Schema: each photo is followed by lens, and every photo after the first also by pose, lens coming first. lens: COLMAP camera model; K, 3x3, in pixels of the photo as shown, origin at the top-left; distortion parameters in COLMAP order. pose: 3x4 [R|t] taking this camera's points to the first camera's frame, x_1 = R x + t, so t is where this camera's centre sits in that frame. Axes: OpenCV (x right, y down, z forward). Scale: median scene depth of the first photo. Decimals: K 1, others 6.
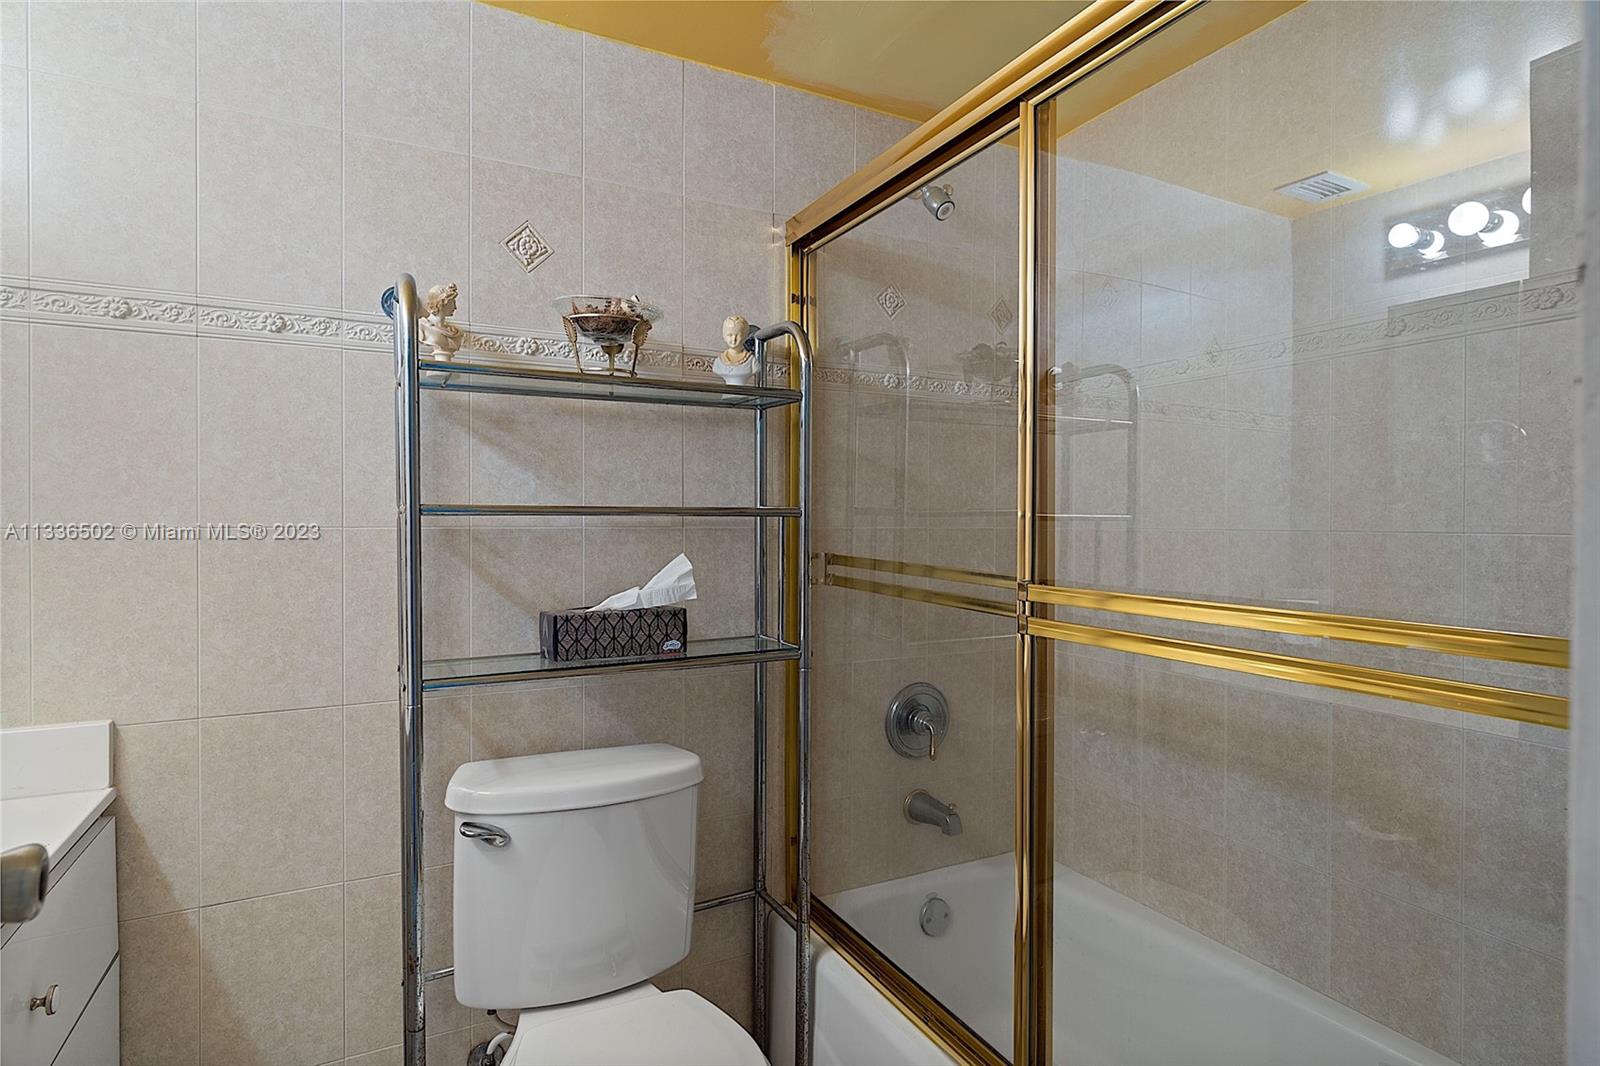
lens RADIAL K [[851.8, 0, 803.7], [0, 851.8, 529.5], [0, 0, 1]] dist [-0.004669, 0.004282]
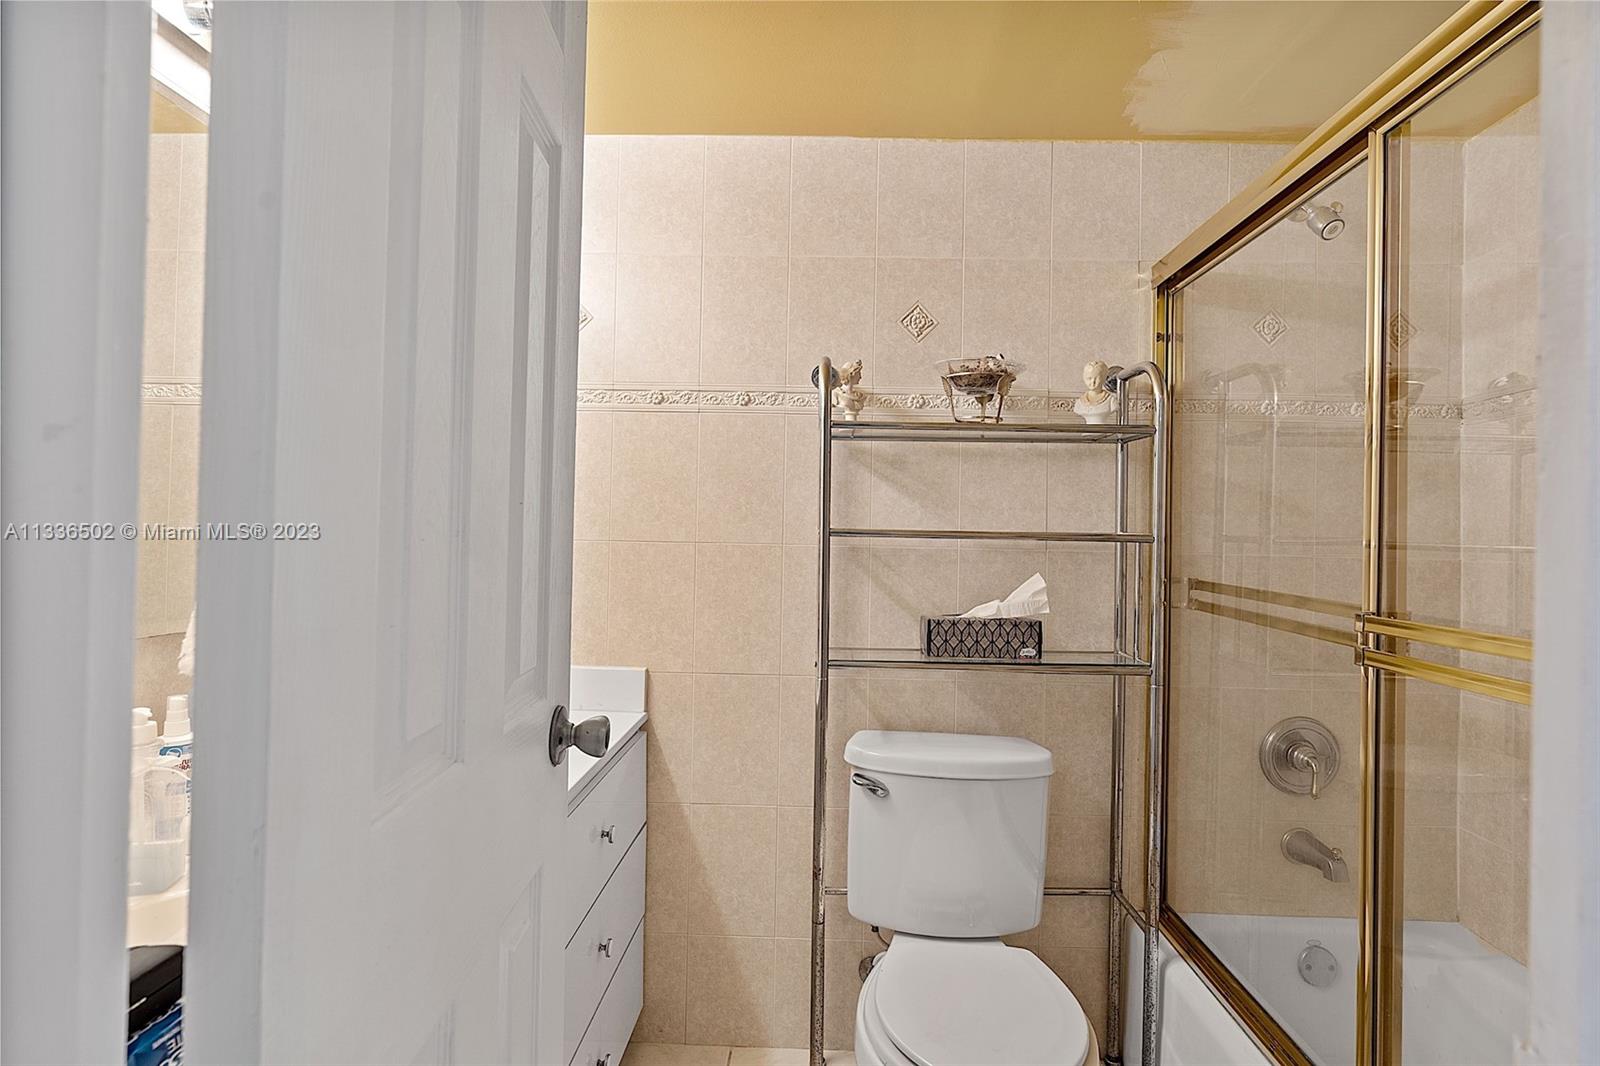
lens RADIAL K [[867.8, 0, 800.8], [0, 867.8, 532.1], [0, 0, 1]] dist [0.003308, 0.001531]
pose [[0.864854, 0.012511, -0.501868, 0.167972], [-0.023563, 0.999599, -0.015686, -0.000818], [0.501471, 0.025392, 0.864802, -0.175729]]
